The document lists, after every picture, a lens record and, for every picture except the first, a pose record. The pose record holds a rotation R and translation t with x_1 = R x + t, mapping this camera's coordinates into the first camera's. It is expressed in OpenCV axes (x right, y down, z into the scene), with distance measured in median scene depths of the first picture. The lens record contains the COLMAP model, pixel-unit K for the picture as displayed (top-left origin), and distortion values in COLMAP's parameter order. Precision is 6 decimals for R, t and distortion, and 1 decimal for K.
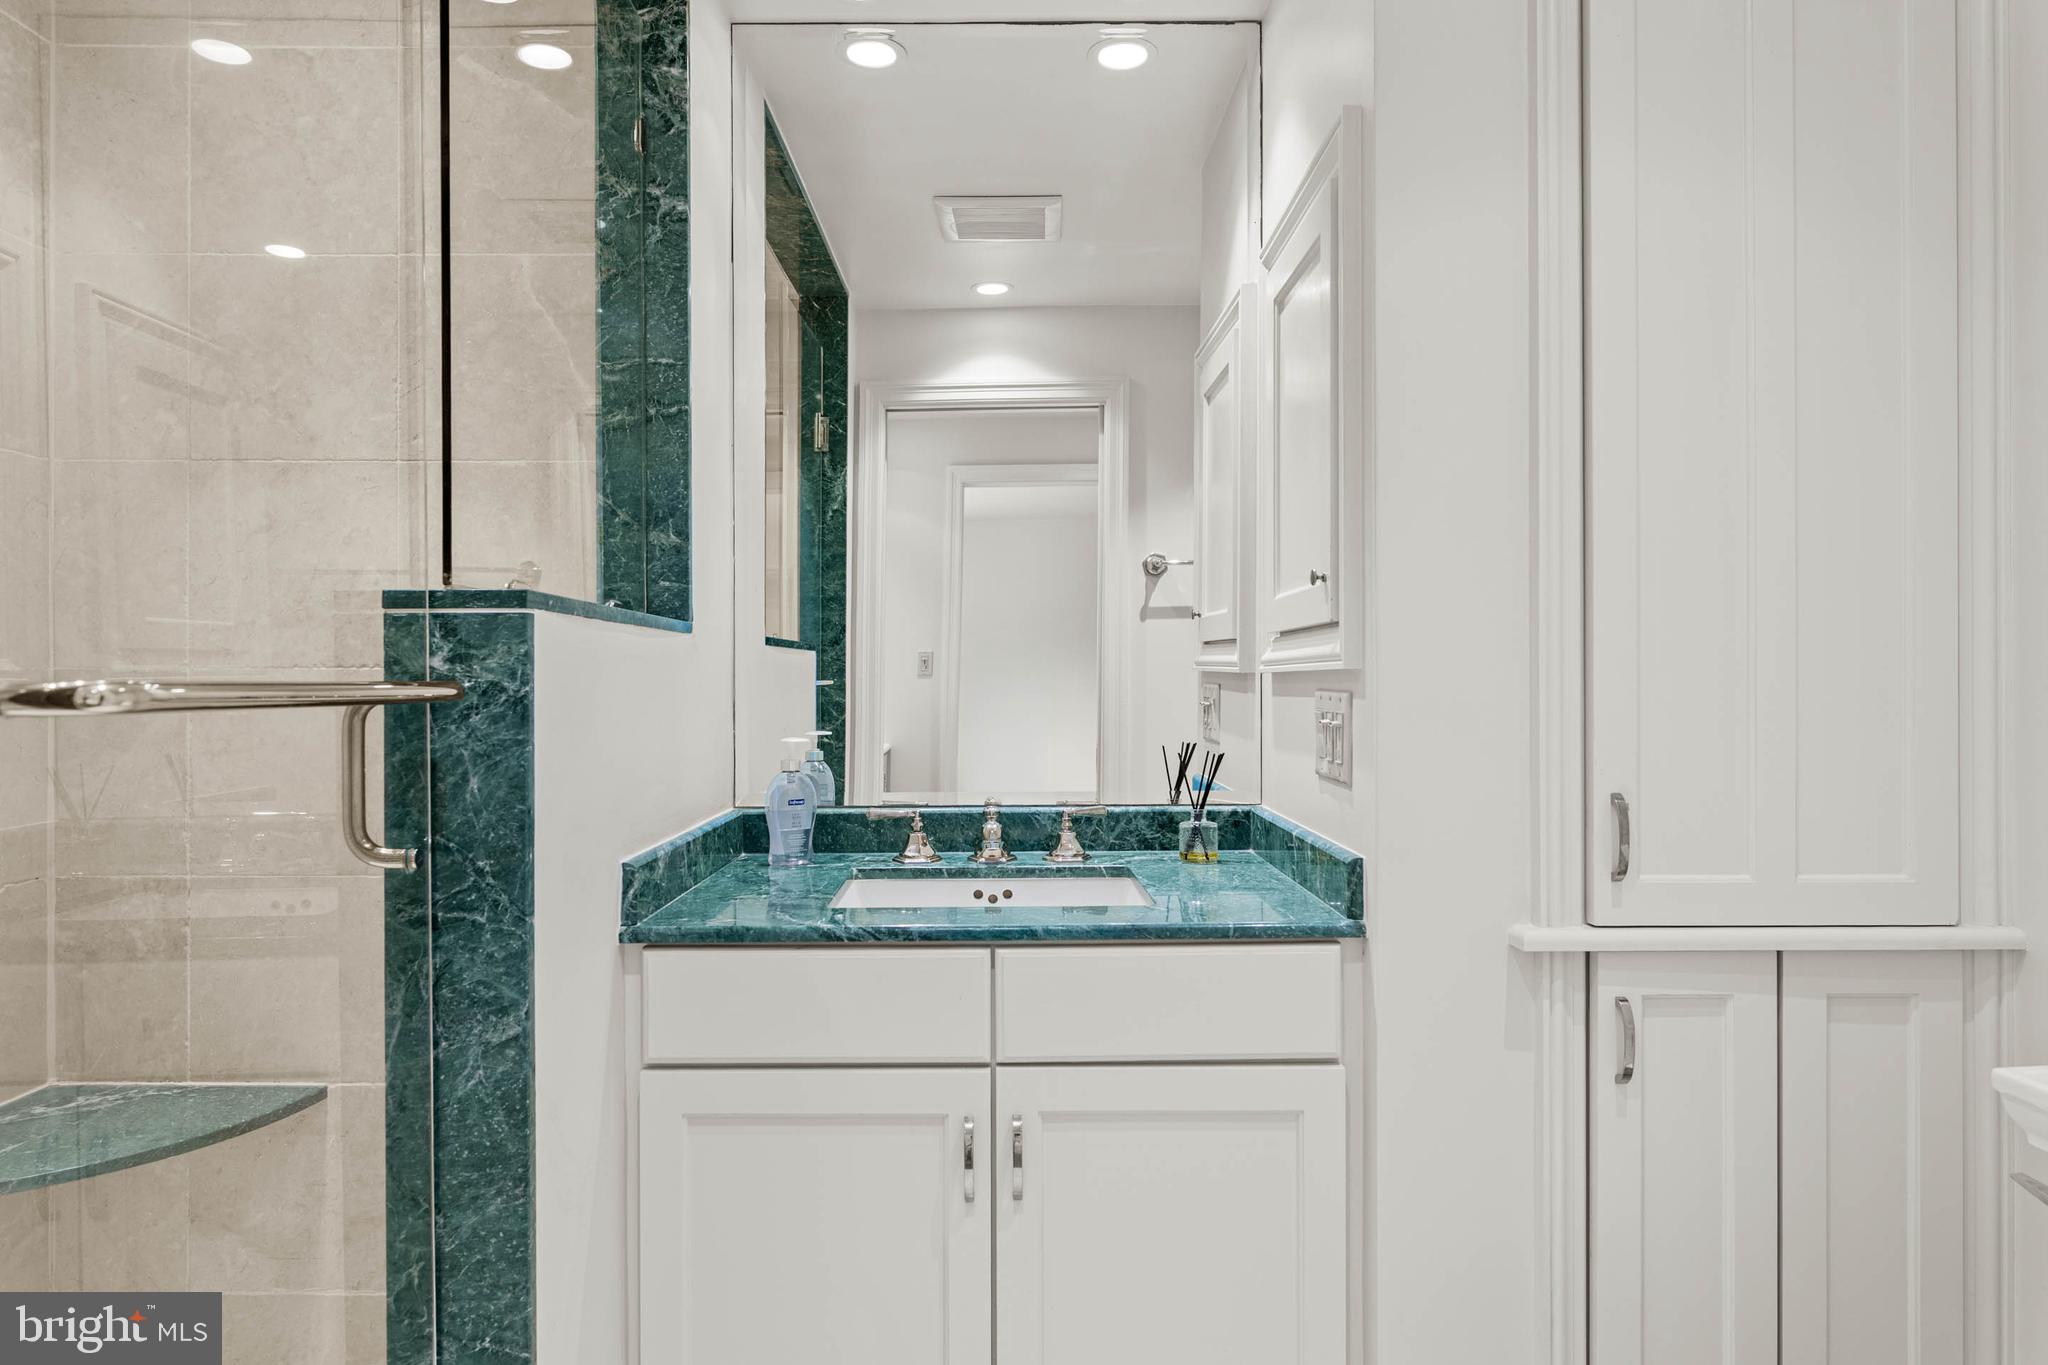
lens RADIAL K [[1196.3, 0, 1021.1], [0, 1196.3, 692.3], [0, 0, 1]] dist [-0.005318, 0.000302]
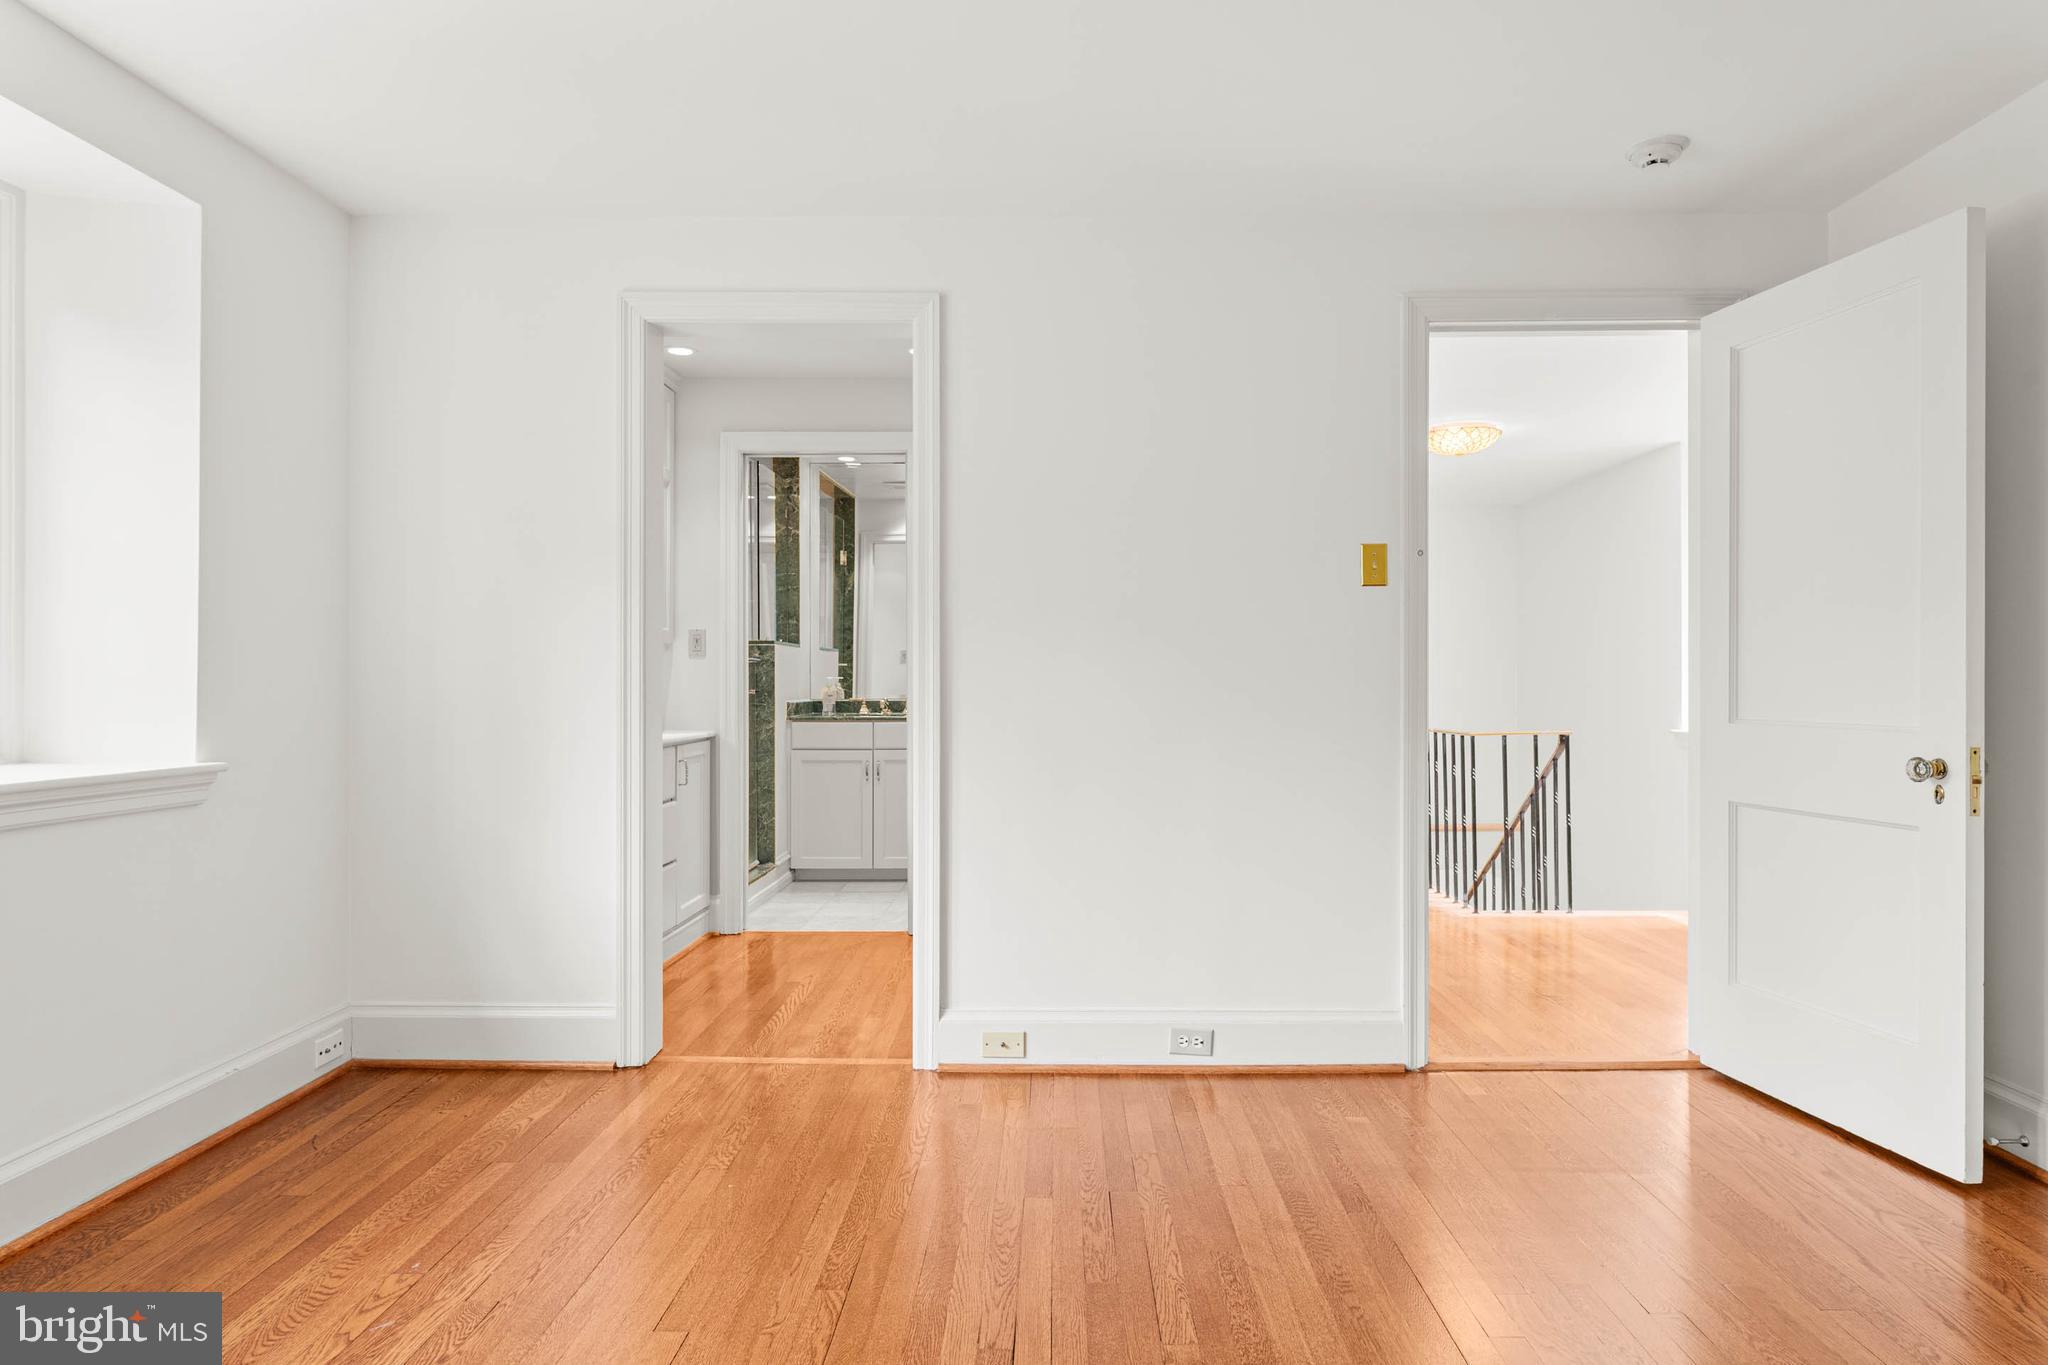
lens RADIAL K [[1196.3, 0, 1040.5], [0, 1196.3, 701.9], [0, 0, 1]] dist [-0.005318, 0.000302]
pose [[0.999668, 0.003320, -0.025543, 0.507044], [-0.003081, 0.999951, 0.009362, 0.074143], [0.025573, -0.009281, 0.999630, -2.414028]]
